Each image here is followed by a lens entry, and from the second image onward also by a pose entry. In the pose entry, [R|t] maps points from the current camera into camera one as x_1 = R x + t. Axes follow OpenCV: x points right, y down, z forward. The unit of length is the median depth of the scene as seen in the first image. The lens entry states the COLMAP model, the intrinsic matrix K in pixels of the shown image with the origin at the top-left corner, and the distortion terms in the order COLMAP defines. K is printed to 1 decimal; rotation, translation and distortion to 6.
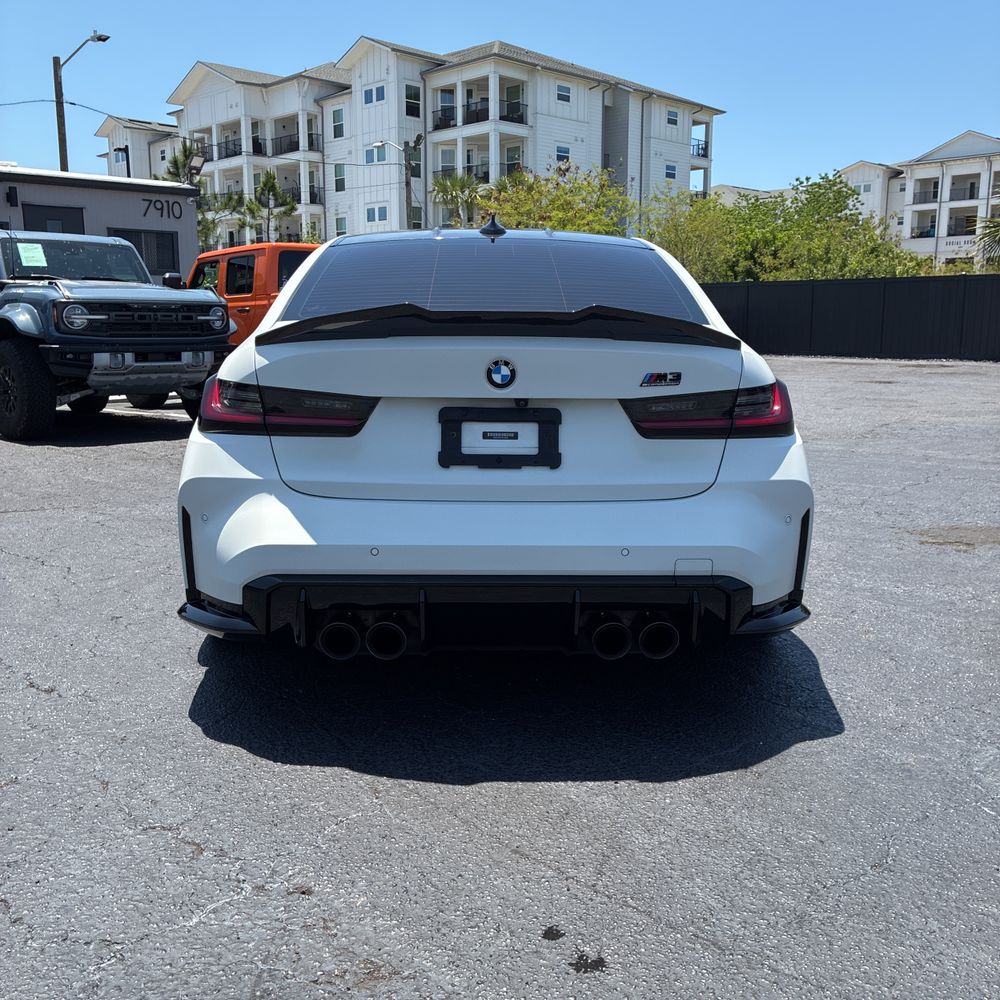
lens RADIAL K [[1018.6, 0, 487.6], [0, 1018.6, 497.1], [0, 0, 1]] dist [0.018548, 0.000000]
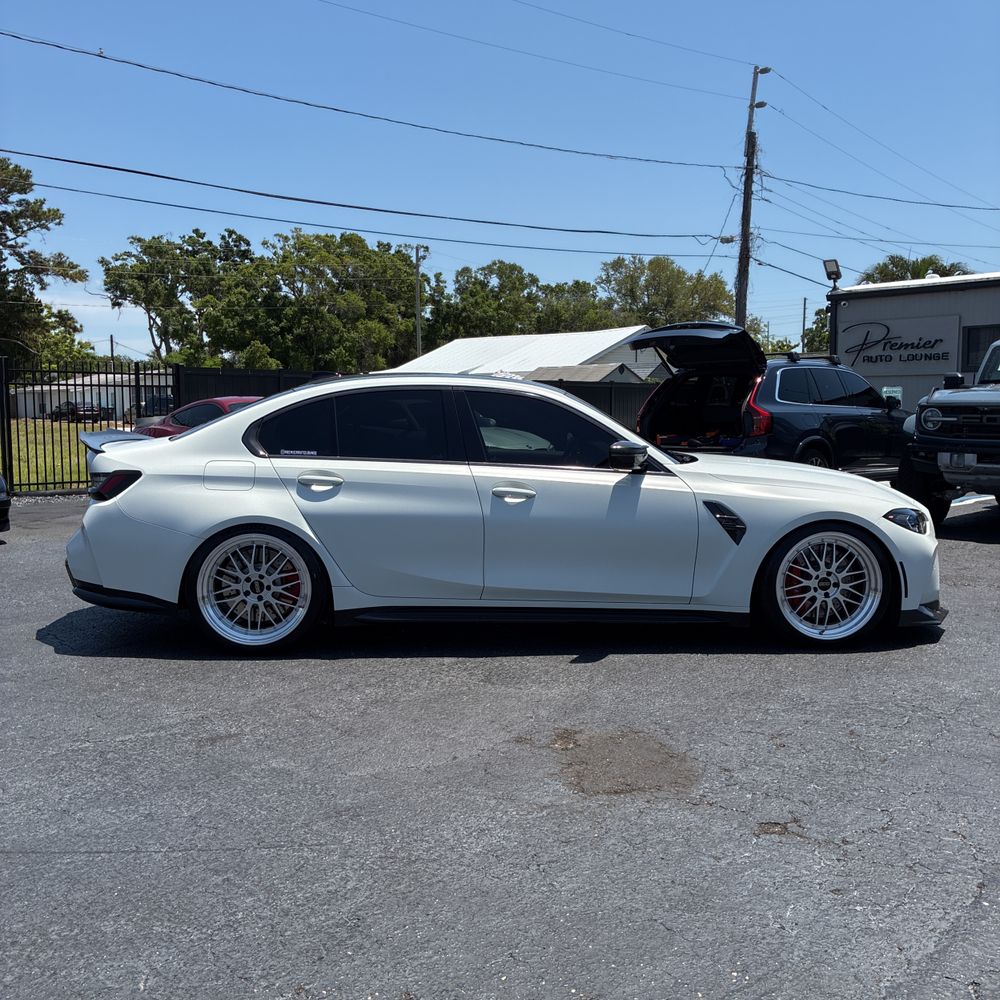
lens RADIAL K [[1018.6, 0, 502.8], [0, 1018.6, 492.3], [0, 0, 1]] dist [0.018548, 0.000000]
pose [[0.040879, 0.086297, -0.995430, 0.187213], [-0.169229, 0.982468, 0.078224, -0.029762], [0.984729, 0.165258, 0.054767, 0.139357]]
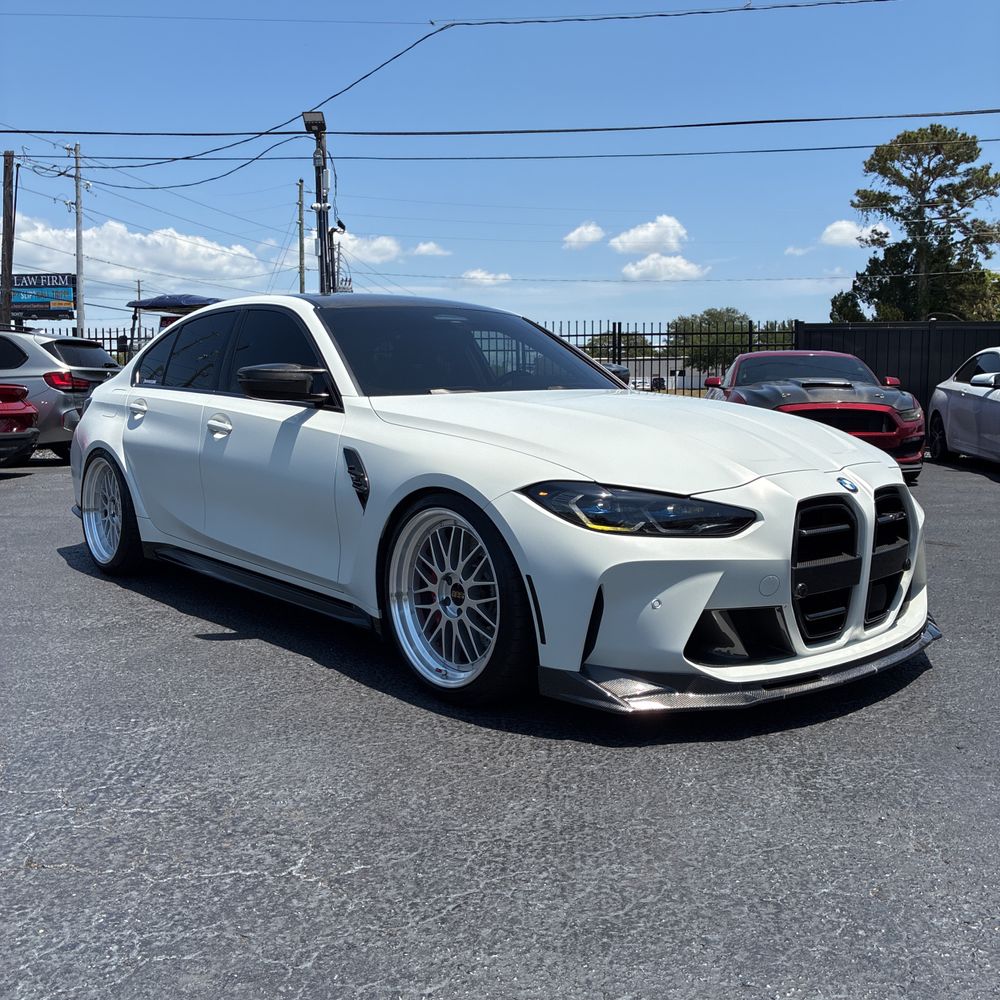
lens RADIAL K [[1018.6, 0, 485.4], [0, 1018.6, 490.6], [0, 0, 1]] dist [0.018548, 0.000000]
pose [[-0.777322, 0.070906, -0.625094, 0.084544], [-0.097833, 0.967915, 0.231452, -0.044320], [0.621449, 0.241068, -0.745445, 0.276763]]
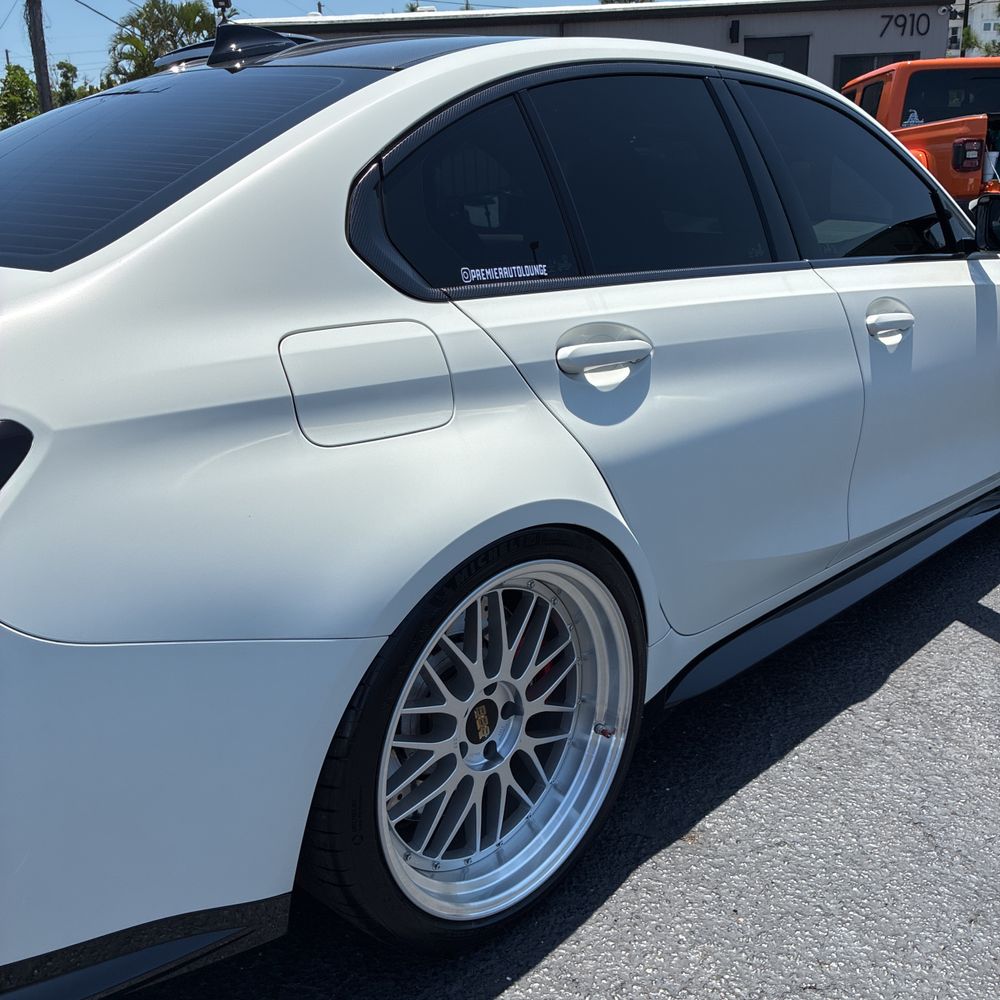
lens RADIAL K [[1018.6, 0, 504.1], [0, 1018.6, 501.6], [0, 0, 1]] dist [0.018548, 0.000000]
pose [[0.699256, 0.204130, -0.685107, 0.059209], [-0.095069, 0.976406, 0.193891, -0.016358], [0.708522, -0.070447, 0.702164, 0.078256]]
